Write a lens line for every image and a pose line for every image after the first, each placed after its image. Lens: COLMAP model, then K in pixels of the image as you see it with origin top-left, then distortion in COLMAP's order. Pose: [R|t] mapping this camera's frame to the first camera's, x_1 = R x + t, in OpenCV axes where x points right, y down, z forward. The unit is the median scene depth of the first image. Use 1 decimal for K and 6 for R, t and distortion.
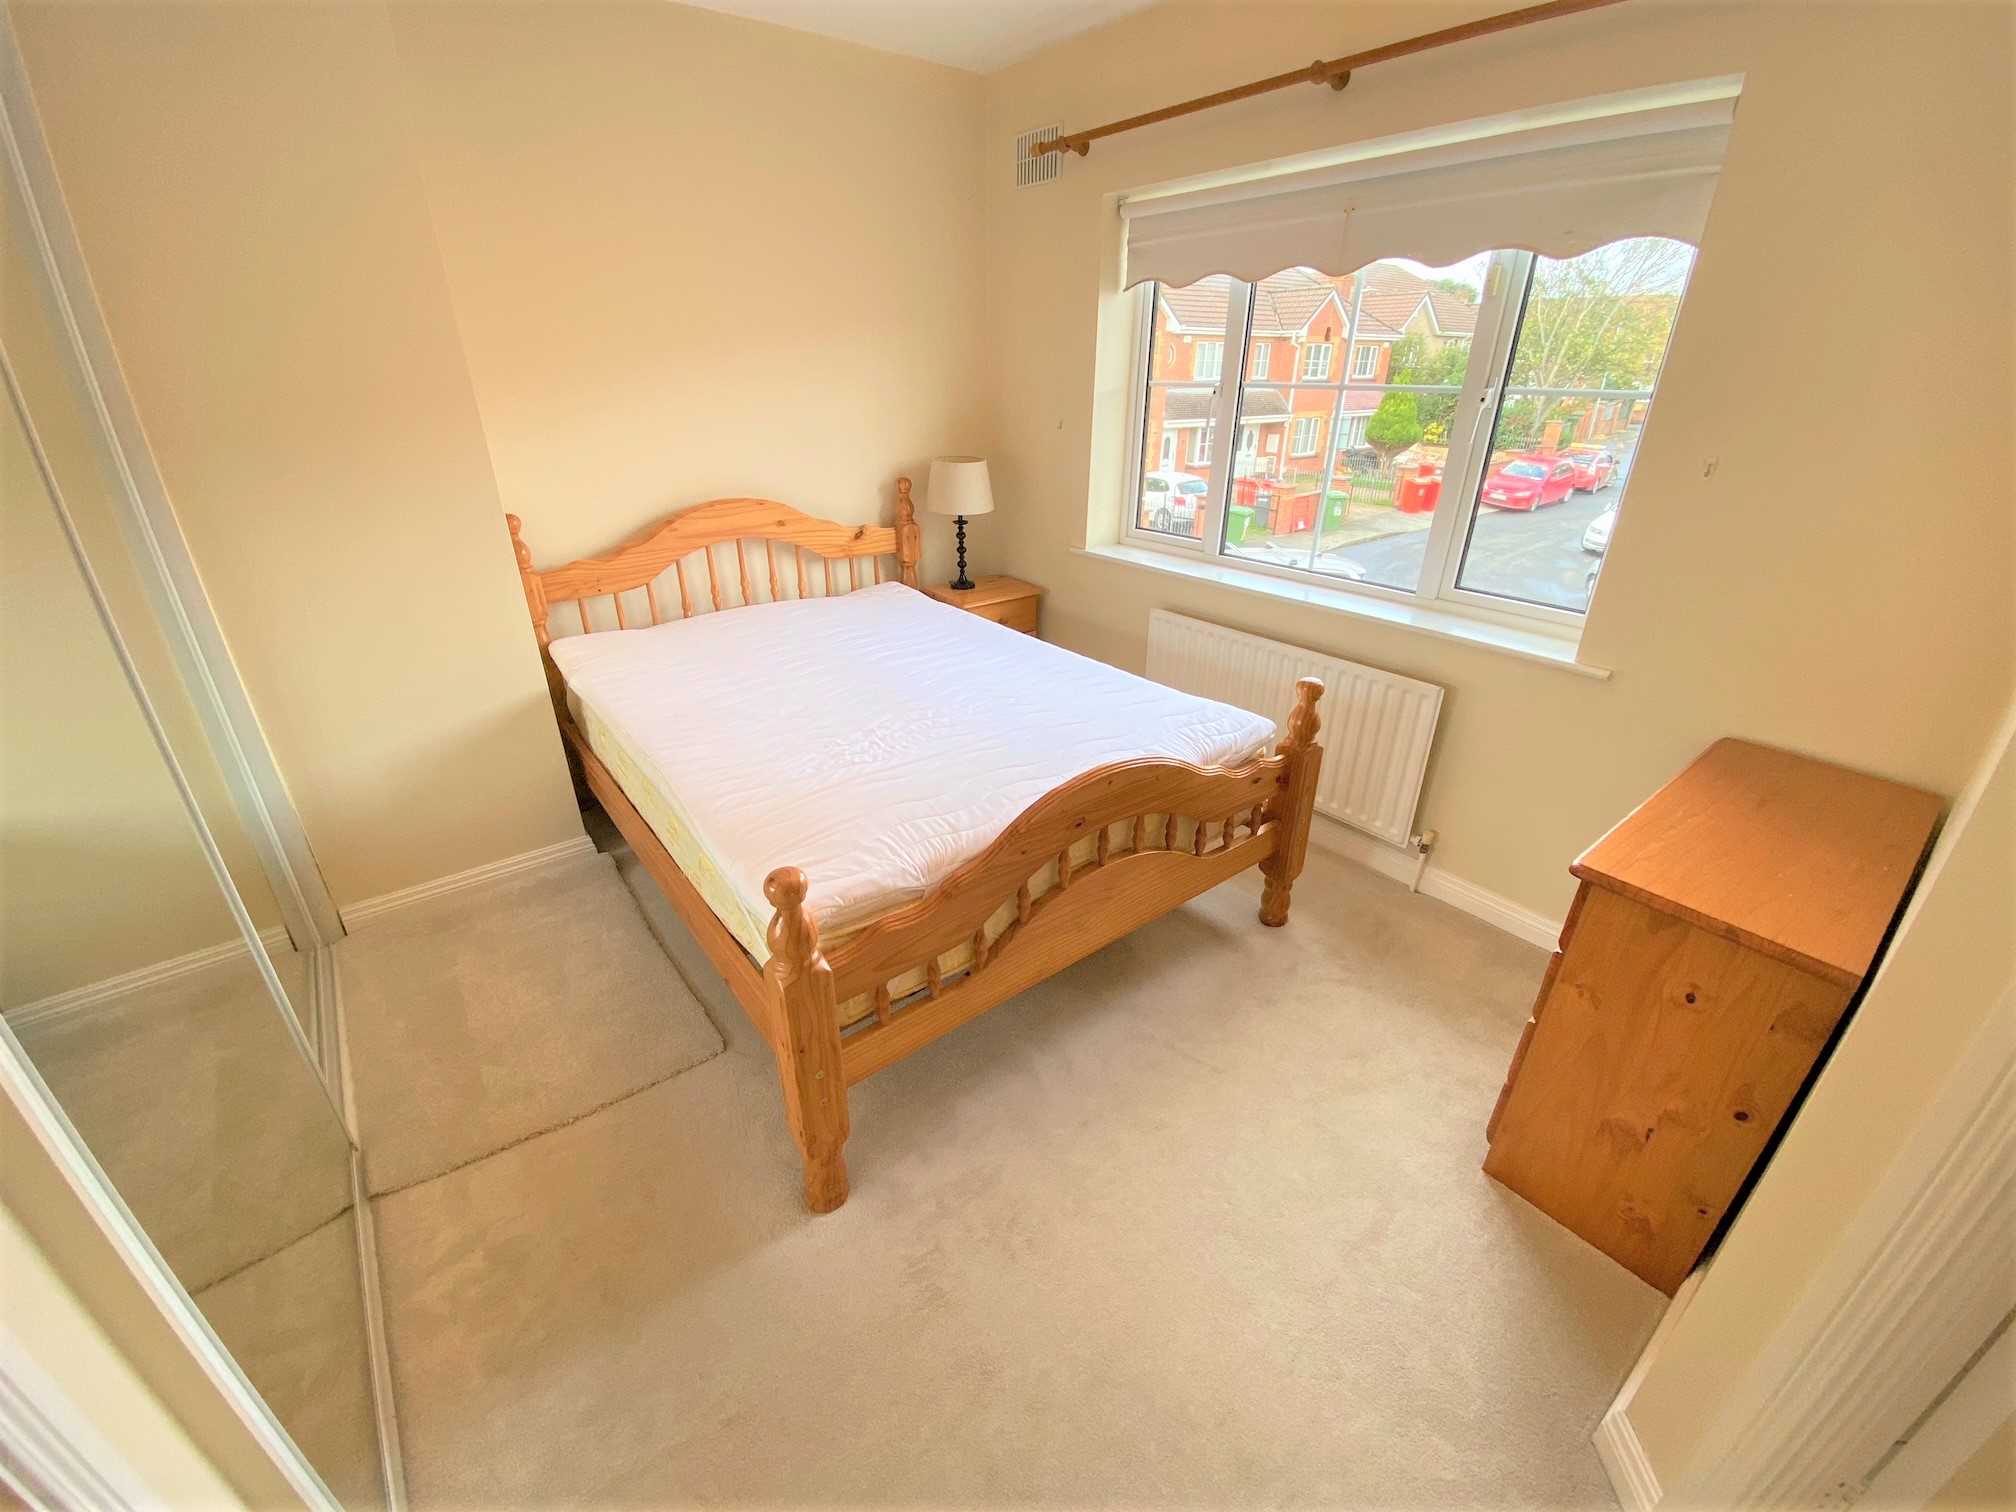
lens RADIAL K [[811.8, 0, 1002.7], [0, 811.8, 747.1], [0, 0, 1]] dist [0.020311, -0.020533]
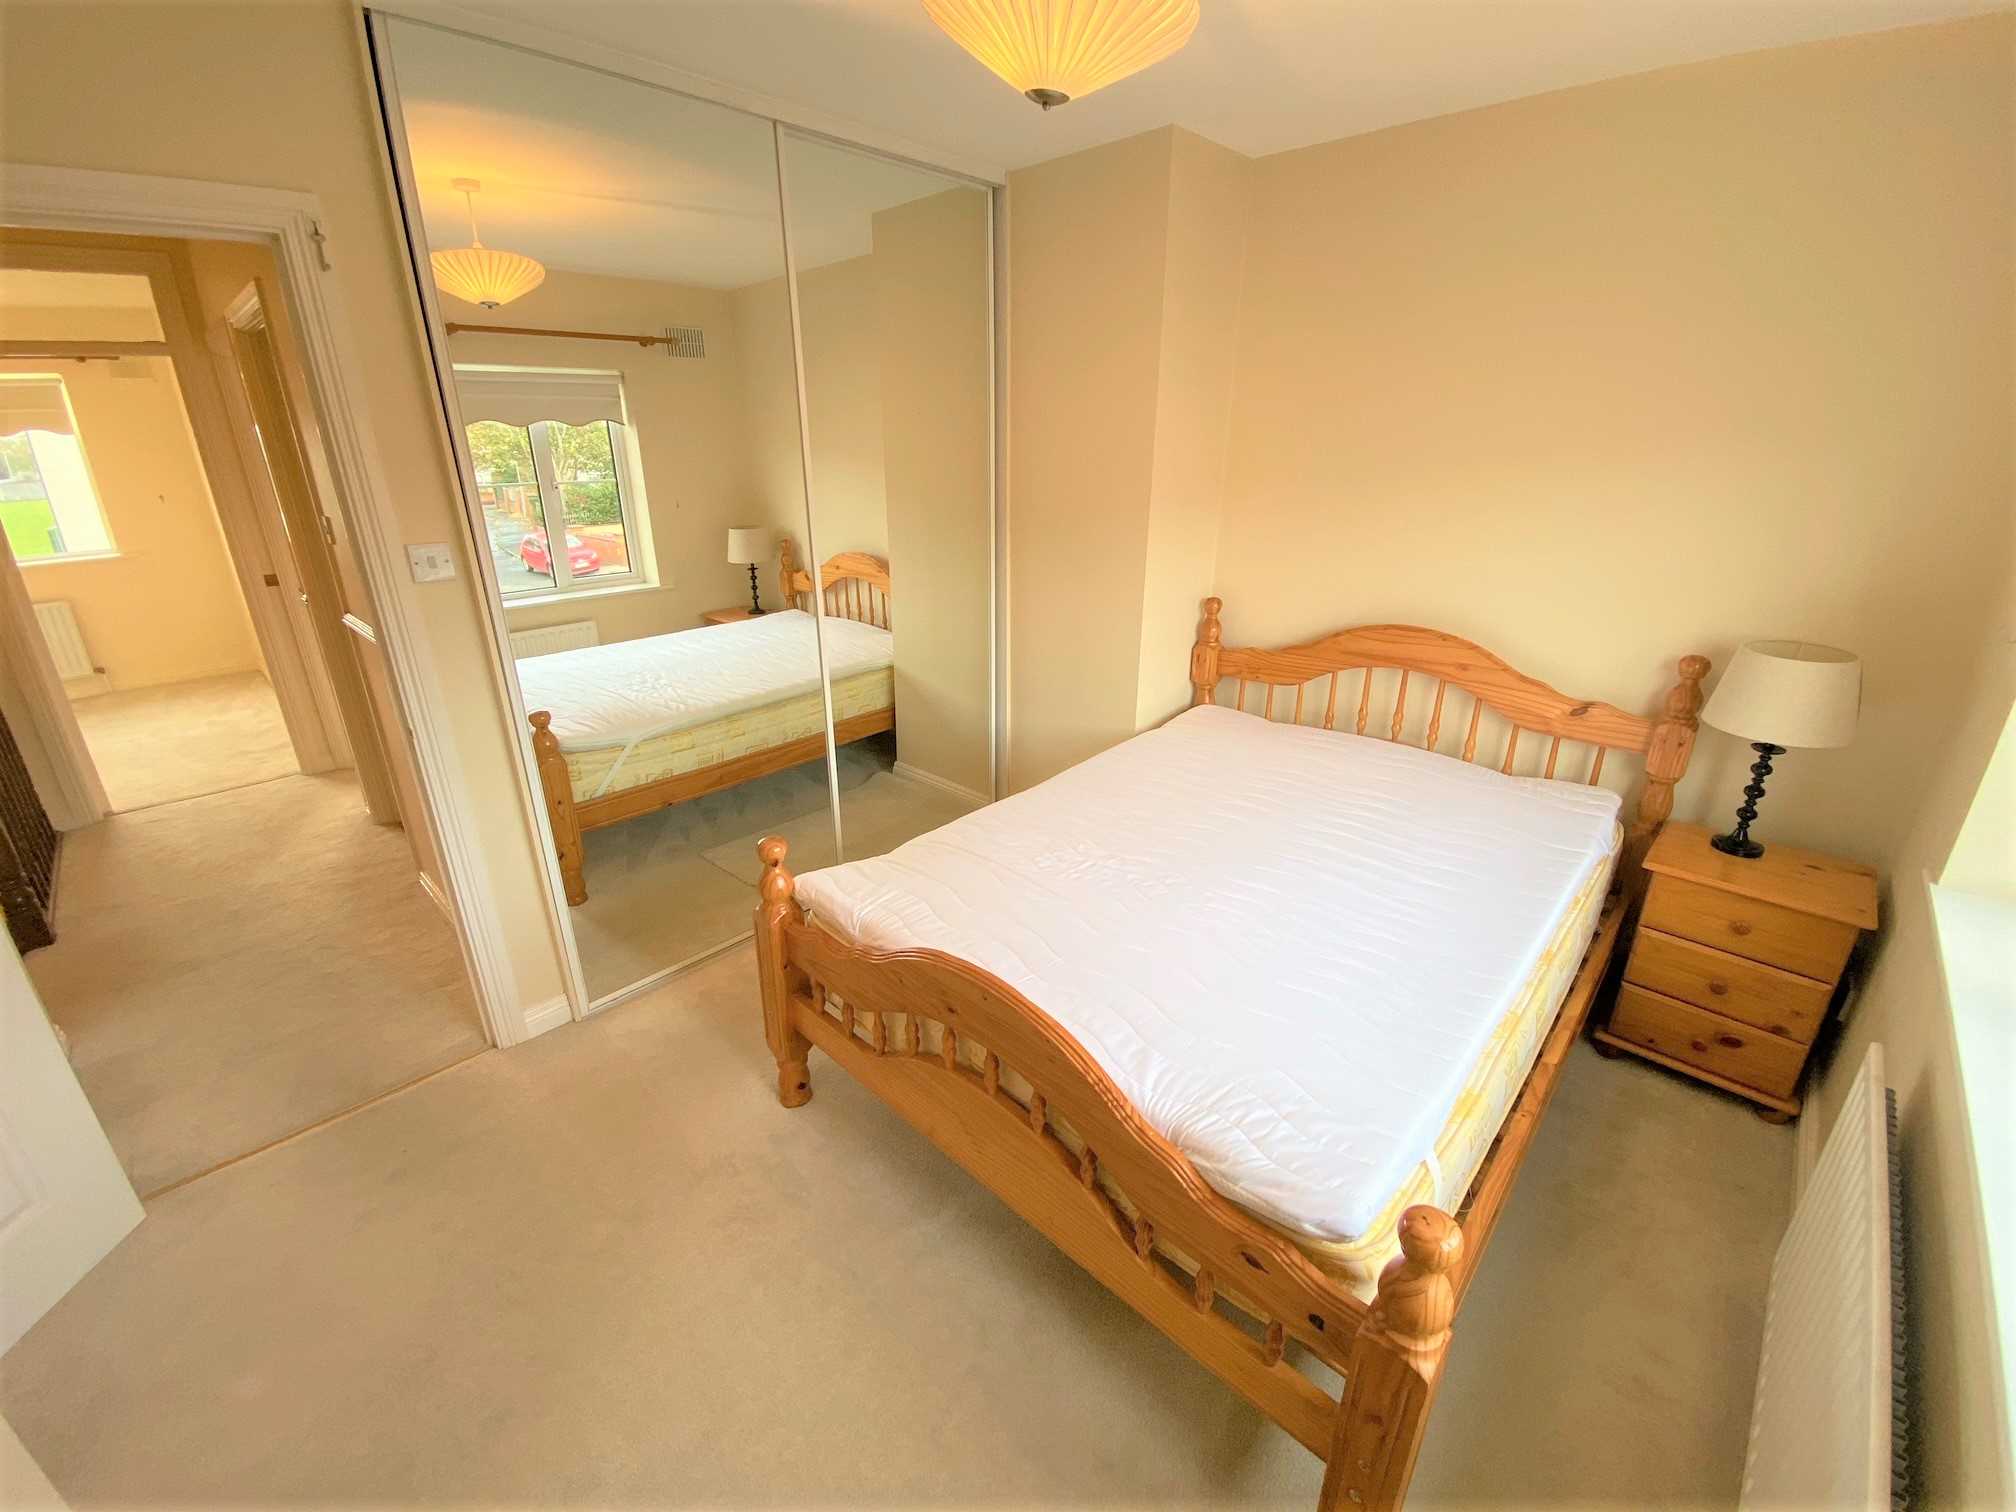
lens RADIAL K [[811.8, 0, 1002.7], [0, 811.8, 747.1], [0, 0, 1]] dist [0.020311, -0.020533]
pose [[0.161835, 0.337445, -0.927330, 0.457046], [-0.418320, 0.874566, 0.245240, -0.216884], [0.893766, 0.348232, 0.282696, 0.387418]]
